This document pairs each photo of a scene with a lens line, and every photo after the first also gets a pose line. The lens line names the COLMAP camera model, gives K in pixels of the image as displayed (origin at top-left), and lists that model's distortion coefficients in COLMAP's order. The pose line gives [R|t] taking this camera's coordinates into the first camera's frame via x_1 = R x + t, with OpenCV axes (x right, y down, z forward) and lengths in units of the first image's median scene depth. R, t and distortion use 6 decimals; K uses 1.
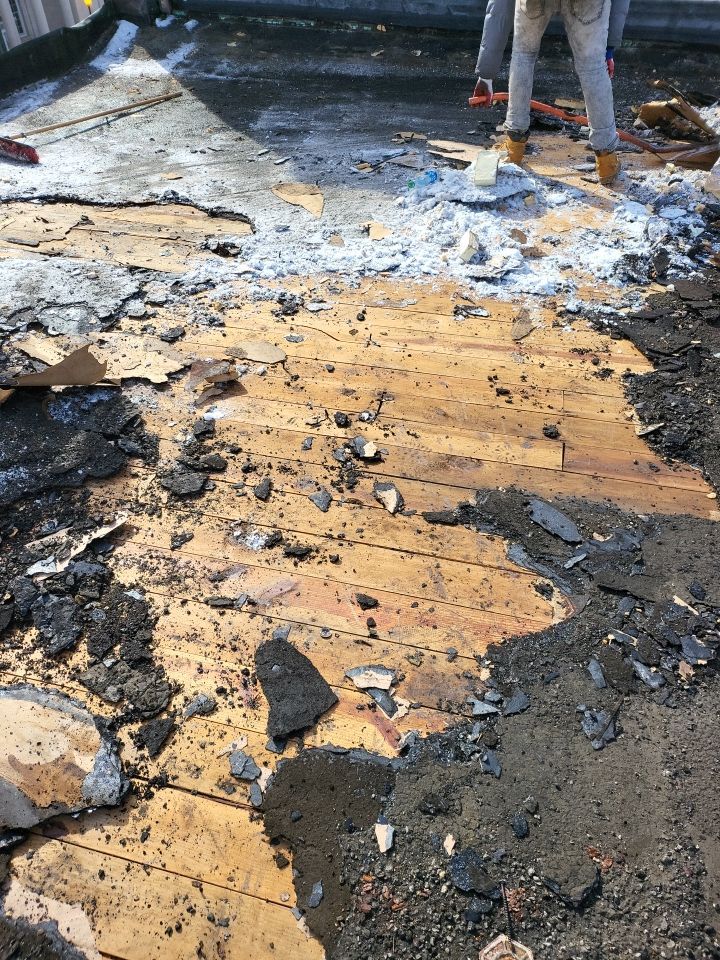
lens RADIAL K [[680.2, 0, 344.7], [0, 680.2, 480.7], [0, 0, 1]] dist [0.074164, -0.073073]
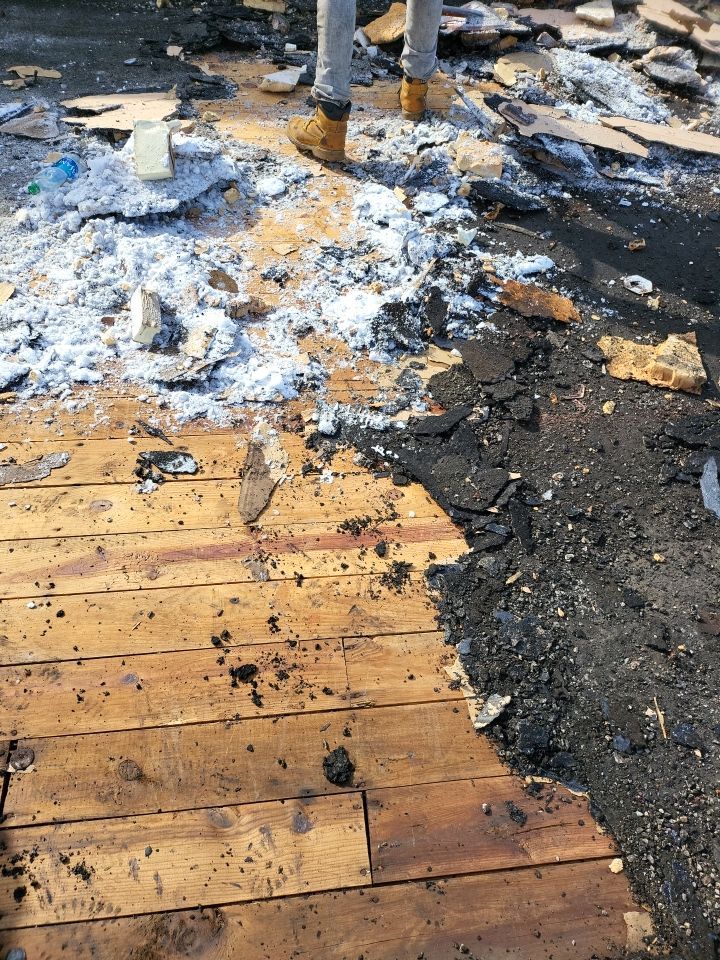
lens RADIAL K [[630.9, 0, 343.8], [0, 630.9, 478.5], [0, 0, 1]] dist [0.058710, -0.045907]
pose [[0.935506, -0.233756, 0.264928, 0.171253], [0.178753, 0.959940, 0.215785, -0.310762], [-0.304756, -0.154512, 0.939814, 0.420825]]
